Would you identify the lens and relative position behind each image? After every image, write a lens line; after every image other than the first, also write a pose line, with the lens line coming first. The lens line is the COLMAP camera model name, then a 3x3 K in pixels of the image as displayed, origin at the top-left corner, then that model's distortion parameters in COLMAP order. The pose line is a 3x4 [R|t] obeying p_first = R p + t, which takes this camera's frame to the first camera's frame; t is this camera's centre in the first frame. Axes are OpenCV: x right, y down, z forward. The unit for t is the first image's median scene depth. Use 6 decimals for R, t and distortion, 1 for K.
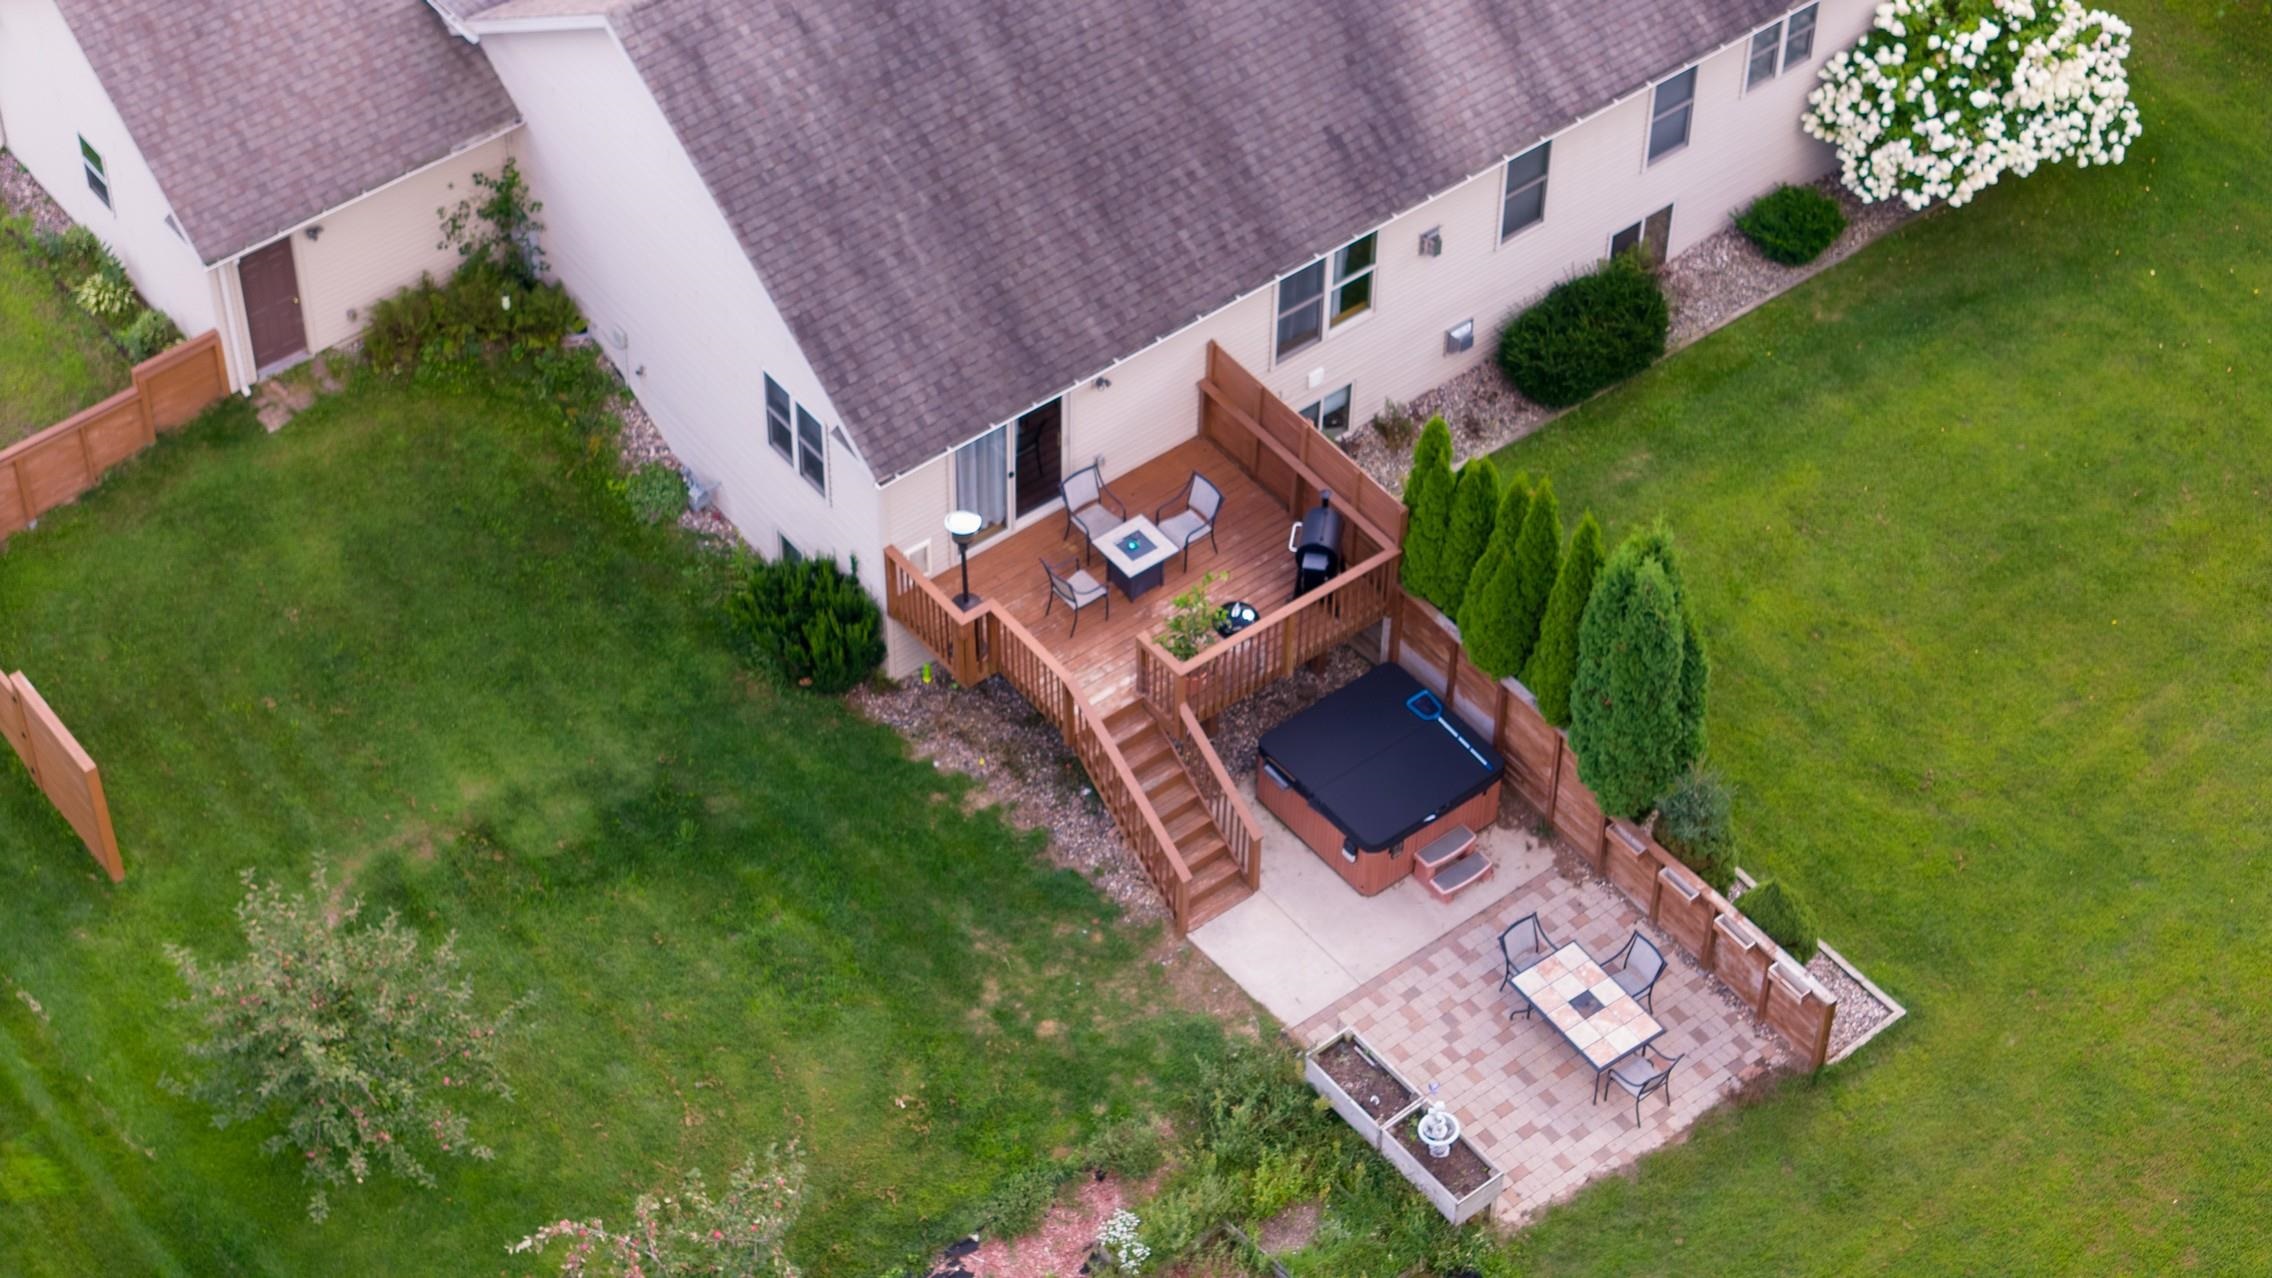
lens RADIAL K [[4658.8, 0, 1136.0], [0, 4658.8, 639.0], [0, 0, 1]] dist [-0.403622, 2.605042]
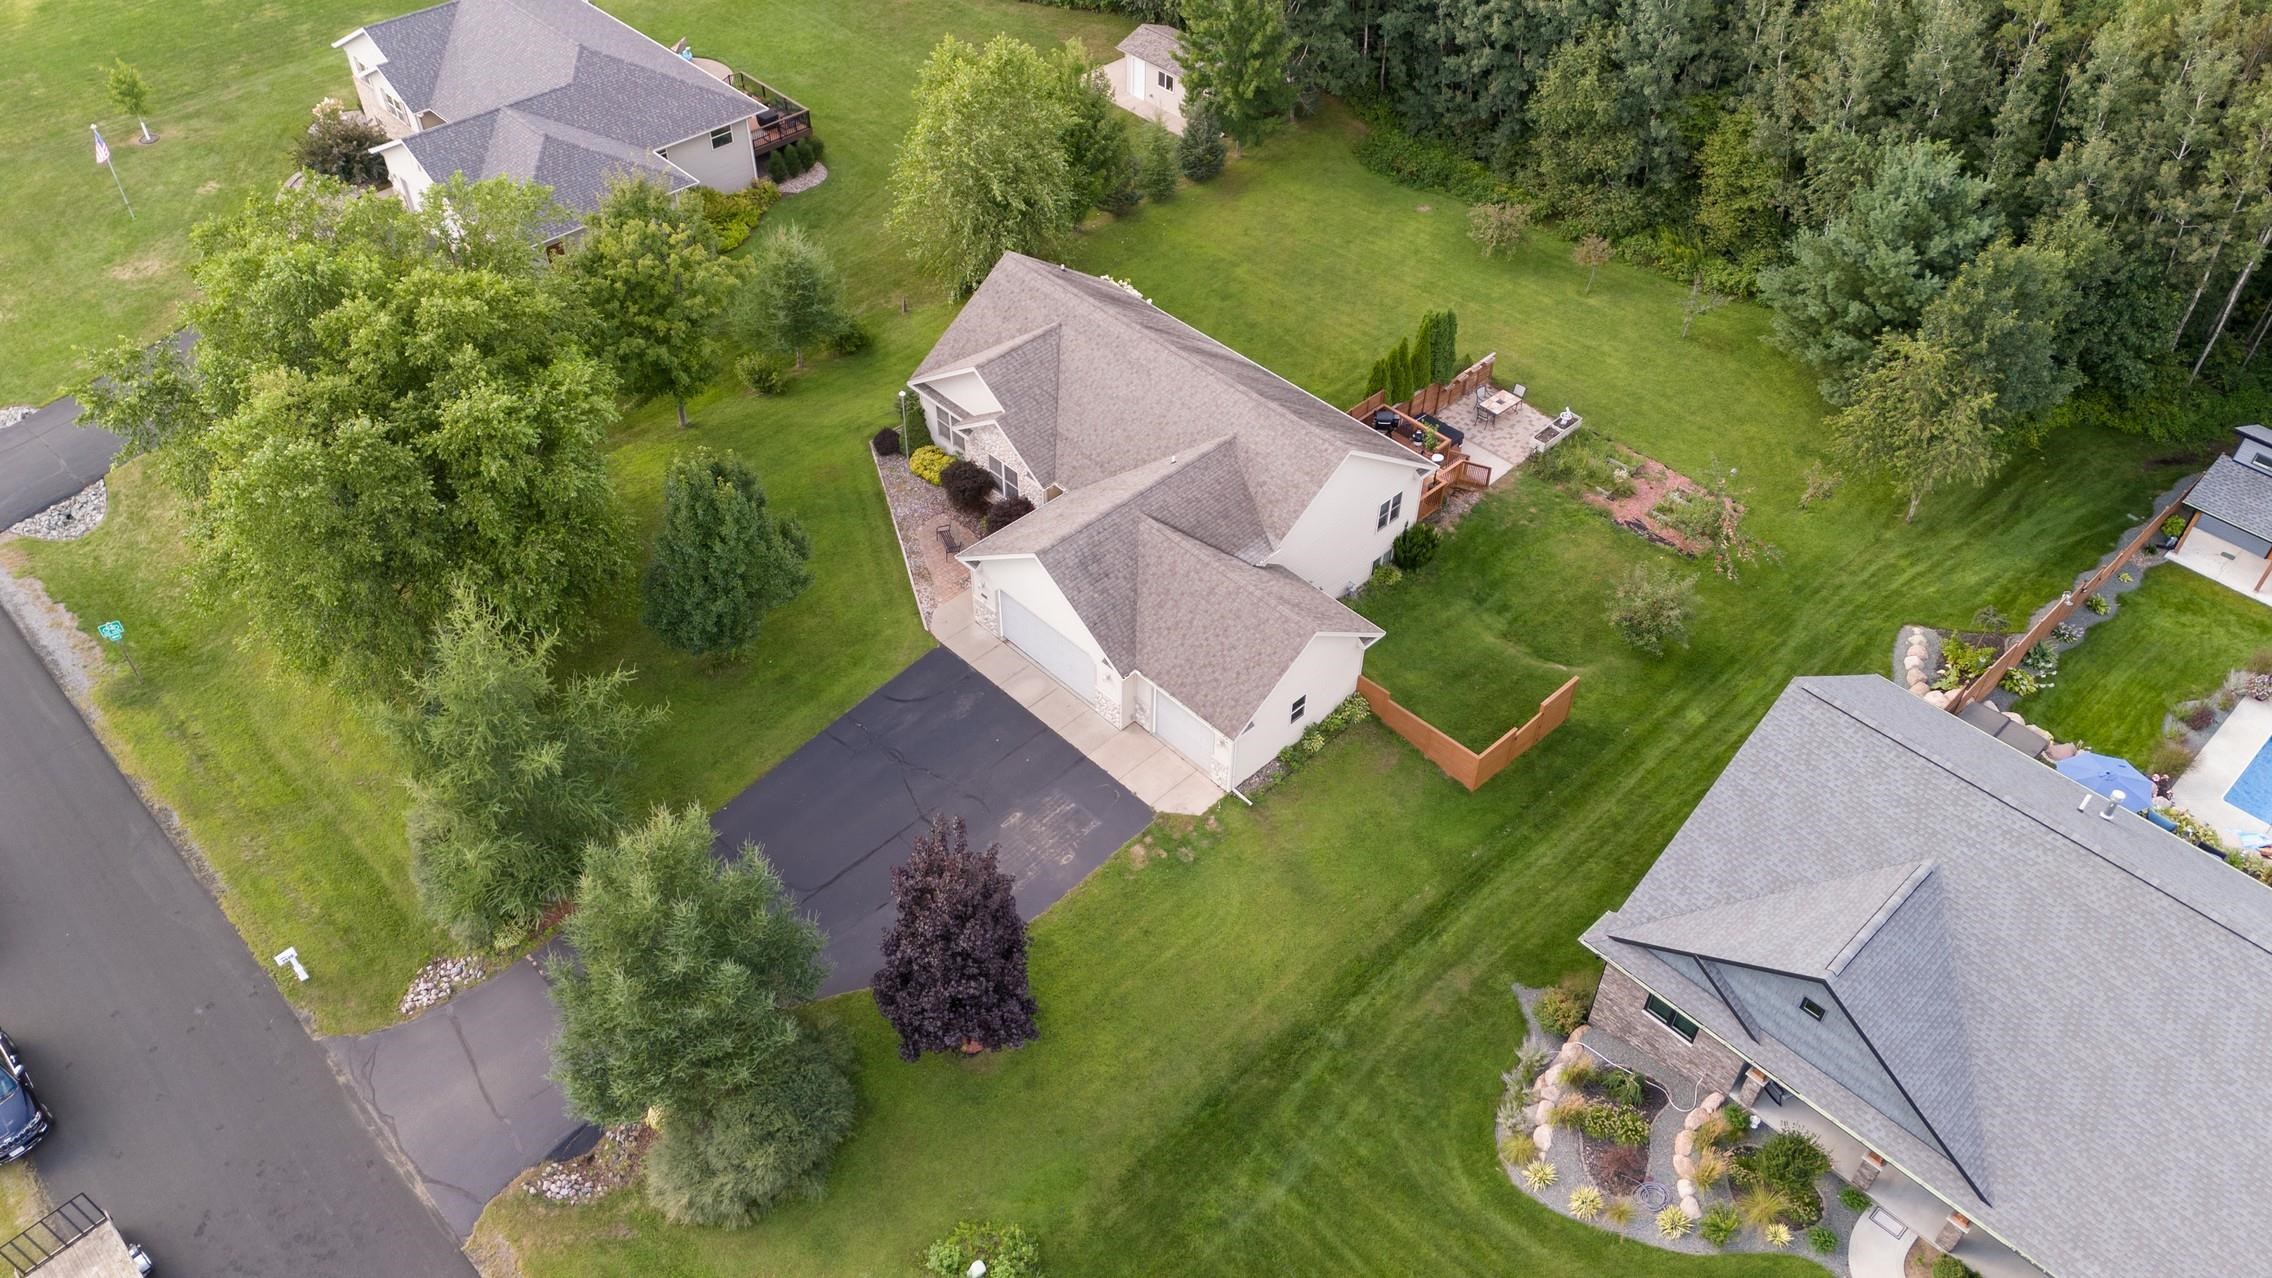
lens RADIAL K [[1670.5, 0, 1128.7], [0, 1670.5, 634.5], [0, 0, 1]] dist [0.073885, -0.066825]
pose [[-0.103541, -0.691618, 0.714803, -0.882303], [0.714967, 0.447851, 0.536890, -0.708319], [-0.691448, 0.566651, 0.448113, 0.675572]]
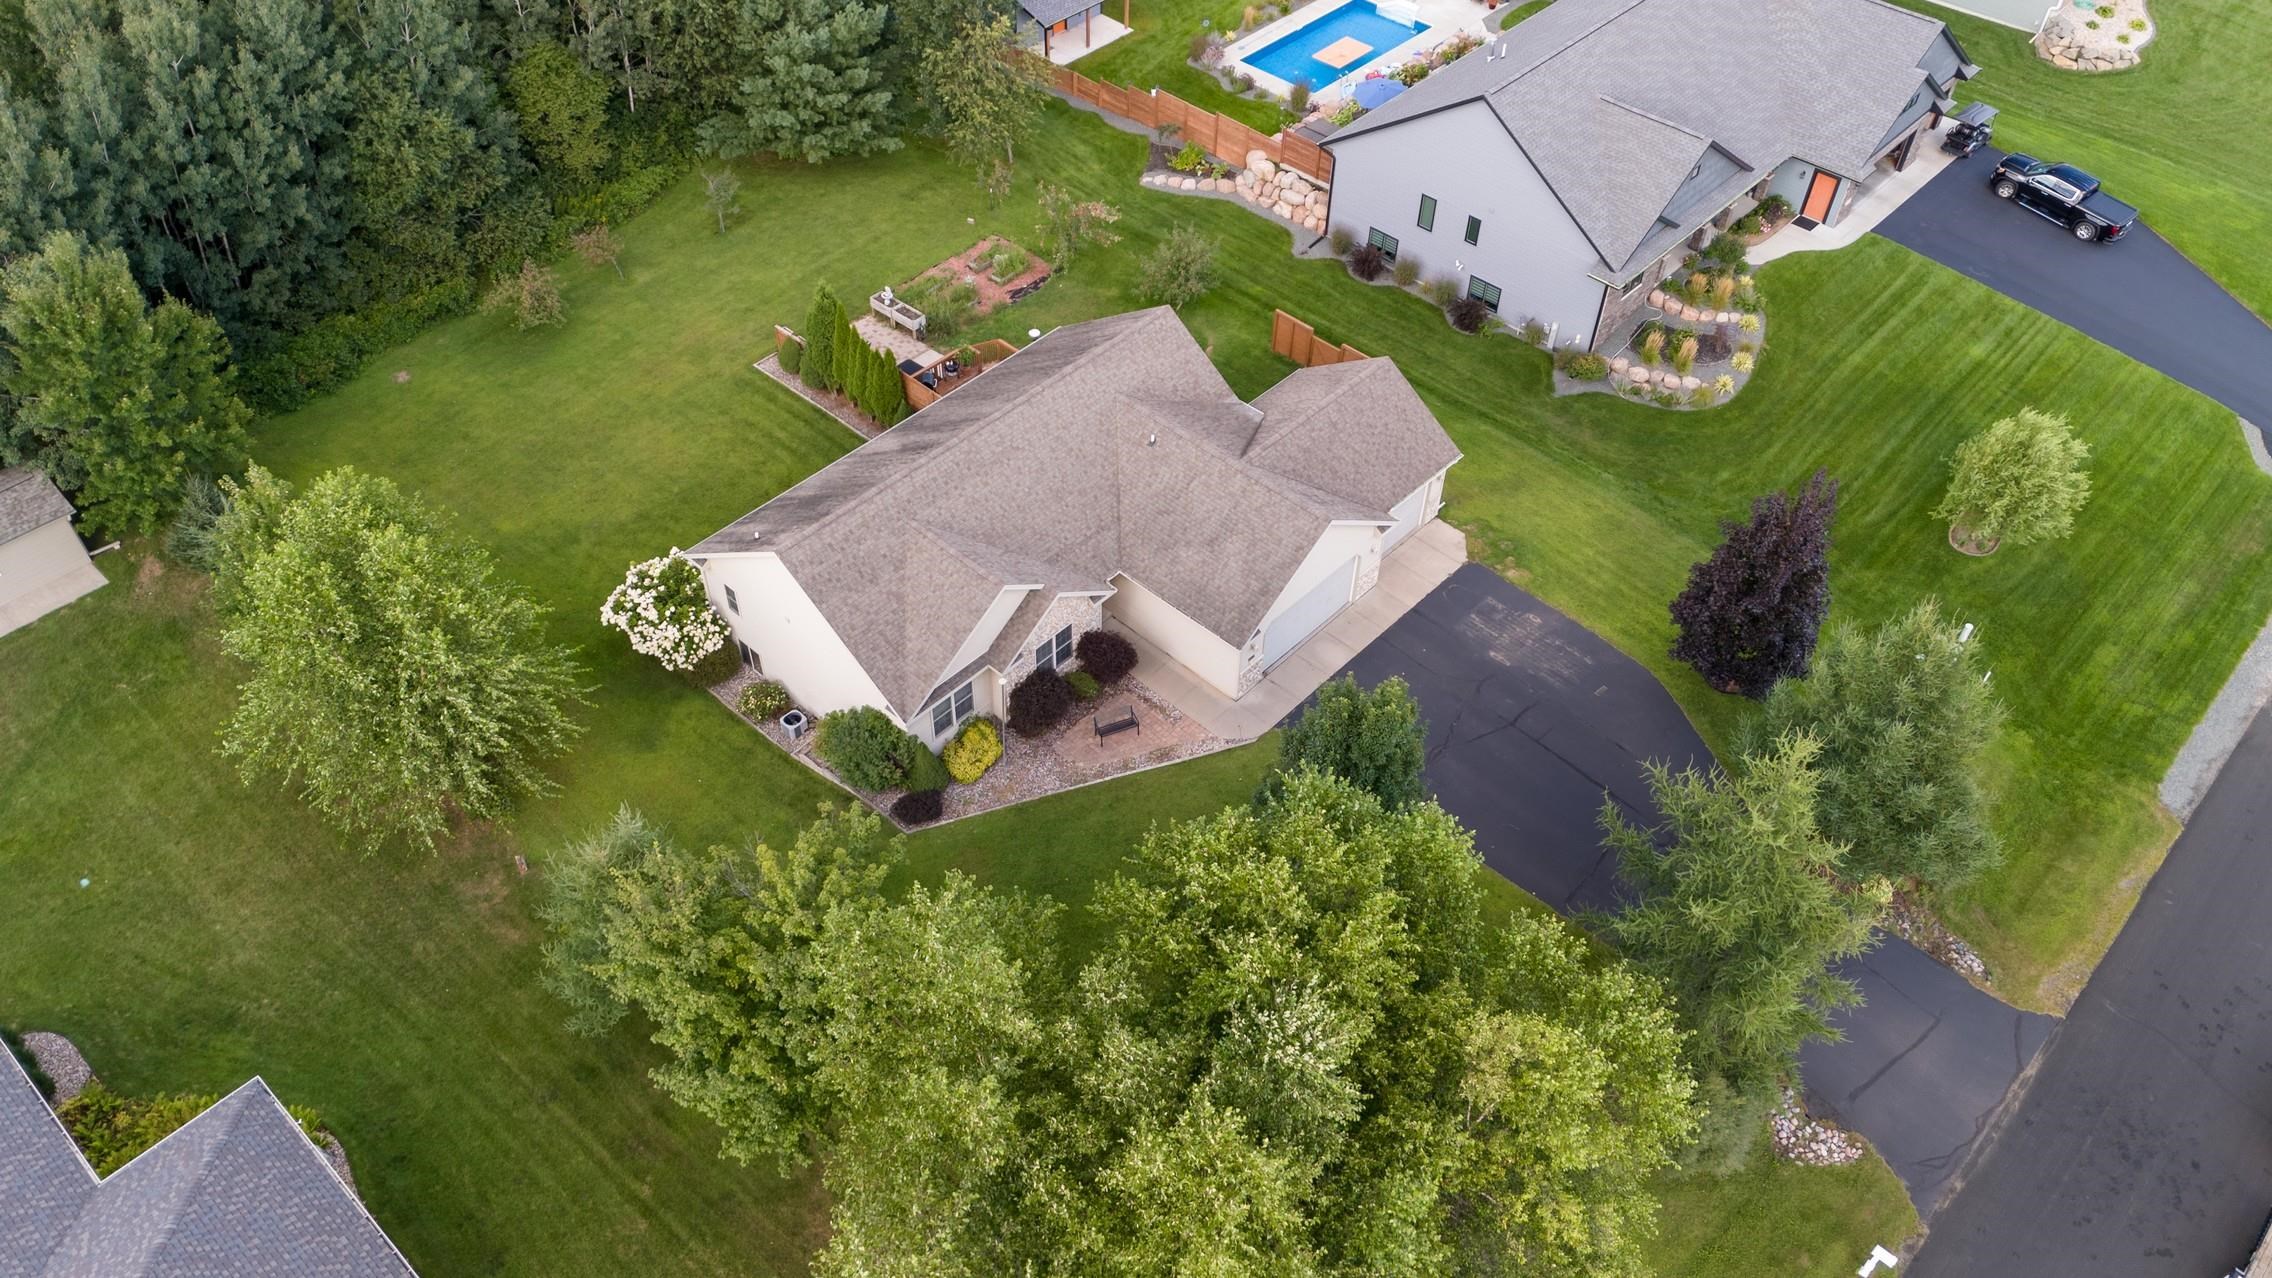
lens RADIAL K [[1670.5, 0, 1128.7], [0, 1670.5, 634.5], [0, 0, 1]] dist [0.073885, -0.066825]
pose [[-0.987402, 0.095257, -0.126348, 0.063998], [-0.129997, -0.033108, 0.990961, -1.163904], [0.090213, 0.994902, 0.045074, 1.120504]]
